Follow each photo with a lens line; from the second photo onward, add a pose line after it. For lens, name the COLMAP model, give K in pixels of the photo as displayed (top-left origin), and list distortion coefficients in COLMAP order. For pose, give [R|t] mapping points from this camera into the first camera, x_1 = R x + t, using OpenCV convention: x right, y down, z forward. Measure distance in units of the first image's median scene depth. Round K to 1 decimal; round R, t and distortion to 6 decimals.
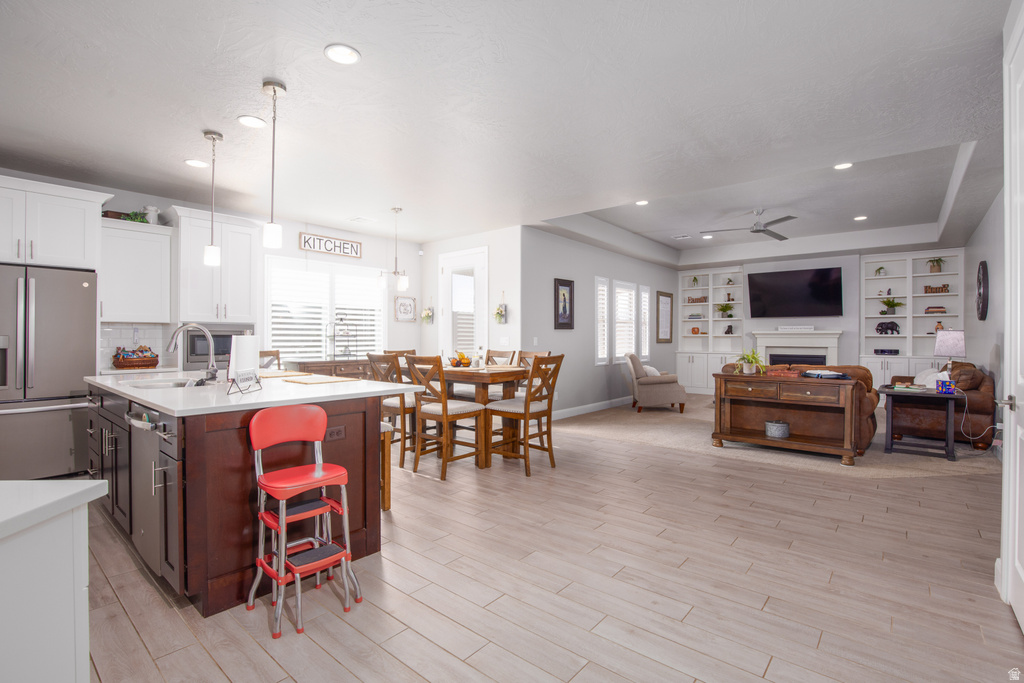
lens RADIAL K [[474.9, 0, 522.0], [0, 474.9, 337.8], [0, 0, 1]] dist [-0.027127, 0.000706]
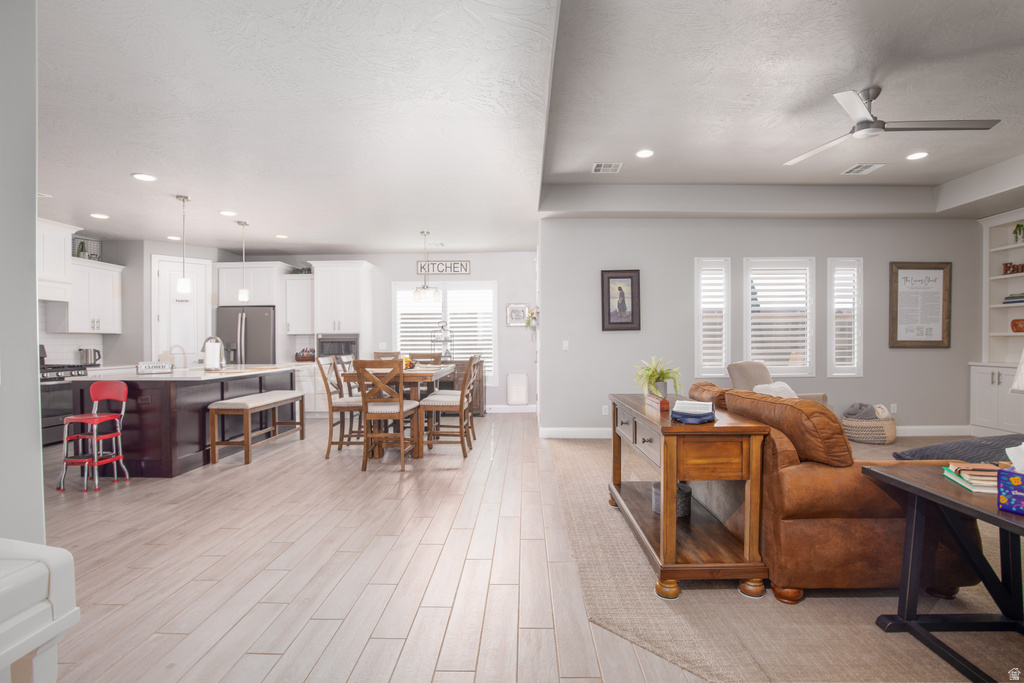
lens RADIAL K [[470.2, 0, 516.1], [0, 470.2, 346.9], [0, 0, 1]] dist [-0.022886, 0.000777]
pose [[0.623673, 0.003159, -0.781679, 0.551303], [0.006341, 0.999938, 0.009101, 0.001475], [0.781659, -0.010633, 0.623615, 0.316399]]
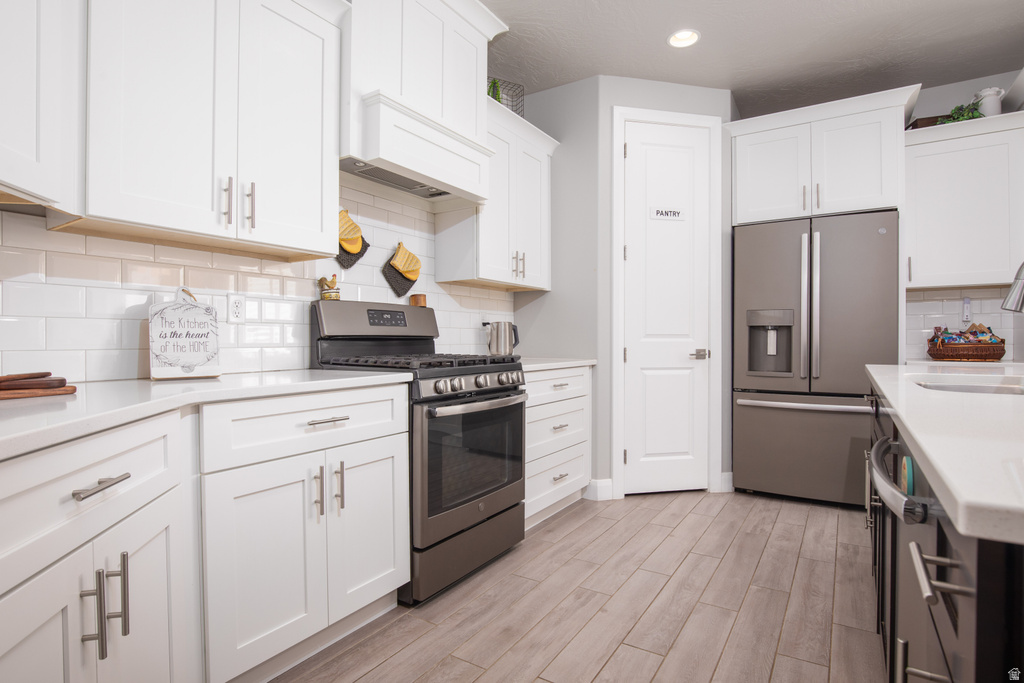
lens RADIAL K [[516.2, 0, 512.0], [0, 516.2, 341.5], [0, 0, 1]] dist [-0.027702, 0.000198]
pose [[0.113078, 0.002339, -0.993583, -0.140721], [0.000716, 0.999997, 0.002436, 0.022070], [0.993586, -0.000987, 0.113076, 0.197691]]
